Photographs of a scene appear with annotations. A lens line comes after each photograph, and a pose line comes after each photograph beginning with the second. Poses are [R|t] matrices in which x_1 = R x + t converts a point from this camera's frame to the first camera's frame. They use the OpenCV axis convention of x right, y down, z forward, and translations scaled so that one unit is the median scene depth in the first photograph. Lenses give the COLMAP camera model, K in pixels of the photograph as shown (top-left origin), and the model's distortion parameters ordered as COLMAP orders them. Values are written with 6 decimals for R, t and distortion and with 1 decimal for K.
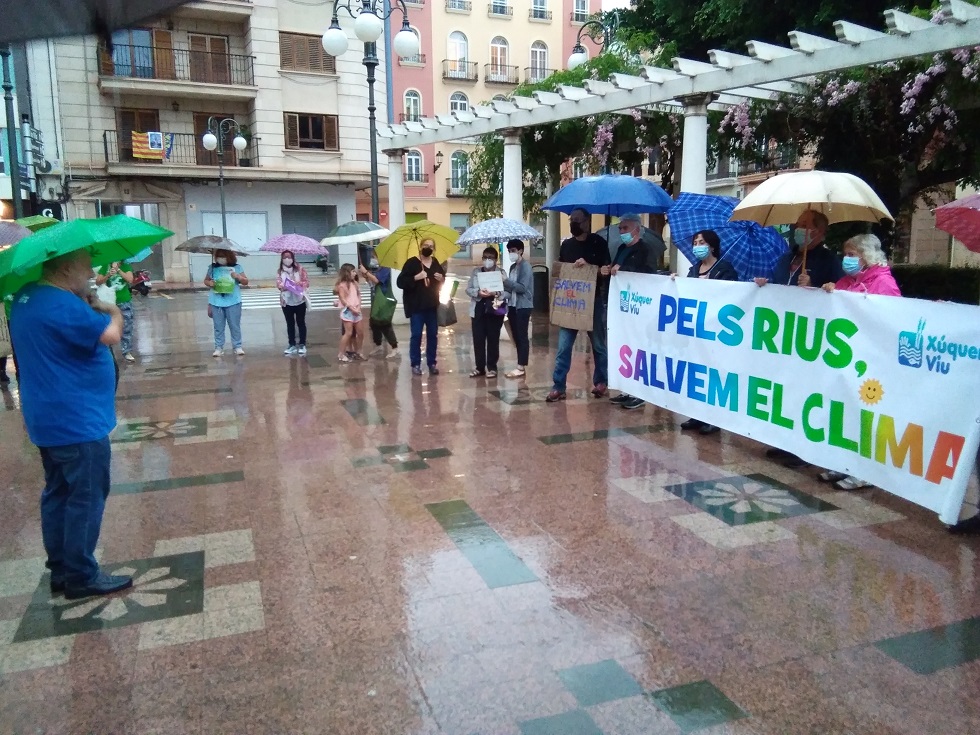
lens RADIAL K [[794.5, 0, 491.1], [0, 794.5, 372.8], [0, 0, 1]] dist [0.071979, -0.114266]
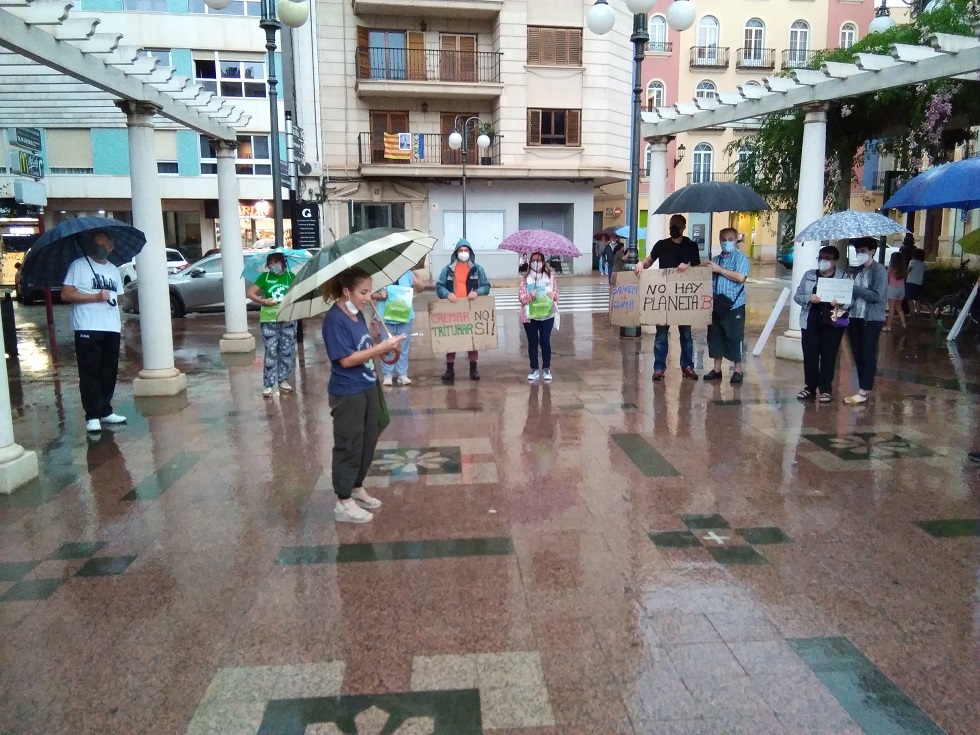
lens RADIAL K [[794.5, 0, 491.1], [0, 794.5, 372.8], [0, 0, 1]] dist [0.071979, -0.114266]
pose [[0.962458, 0.047938, -0.267163, -0.027463], [-0.047427, 0.998840, 0.008369, -0.008776], [0.267254, 0.004616, 0.963615, 0.052553]]
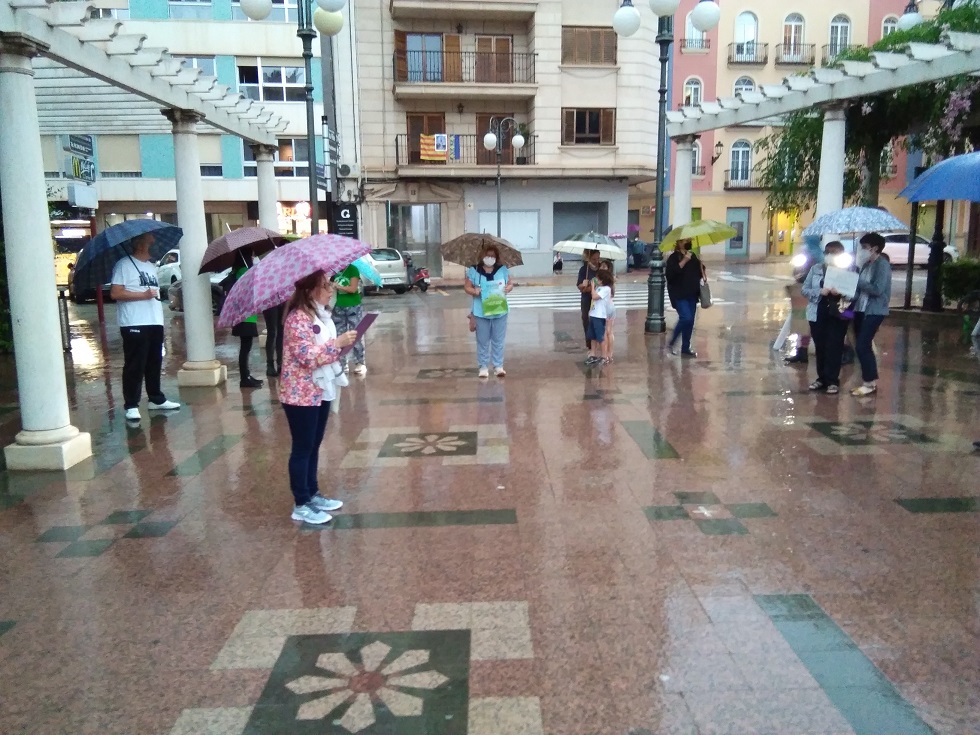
lens RADIAL K [[794.5, 0, 491.1], [0, 794.5, 372.8], [0, 0, 1]] dist [0.071979, -0.114266]
pose [[0.948002, 0.050379, -0.314252, -0.016392], [-0.049284, 0.998719, 0.011436, -0.006168], [0.314425, 0.004646, 0.949271, 0.040777]]
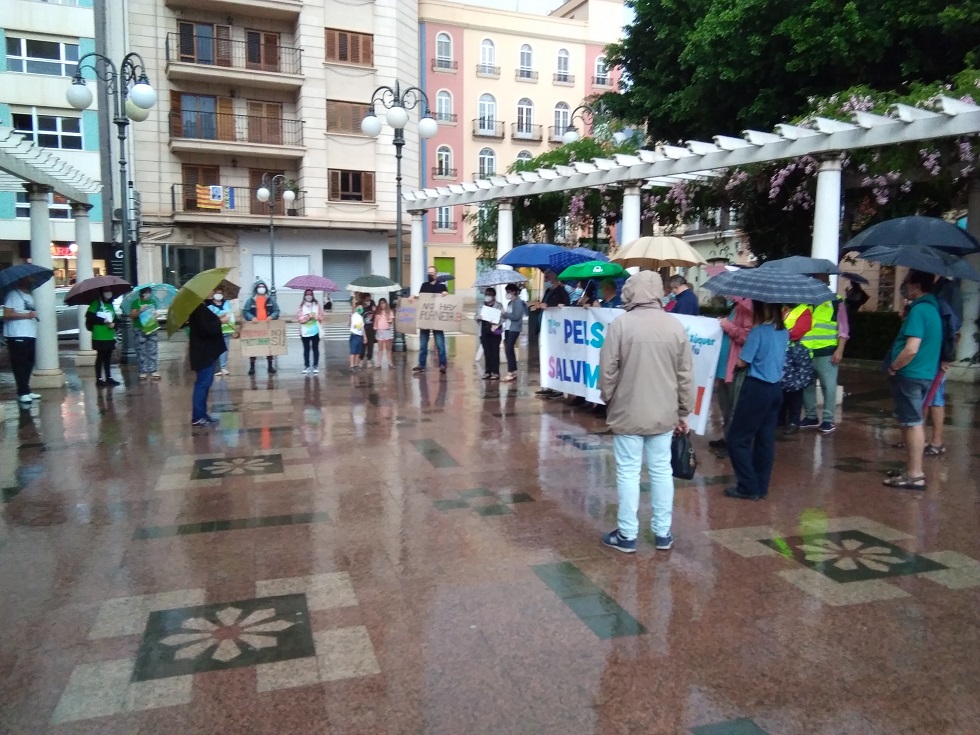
lens RADIAL K [[794.5, 0, 491.1], [0, 794.5, 372.8], [0, 0, 1]] dist [0.071979, -0.114266]
pose [[0.998961, 0.019815, -0.041037, 0.027709], [-0.021942, 0.998404, -0.052035, 0.019172], [0.039940, 0.052881, 0.997802, -0.118795]]
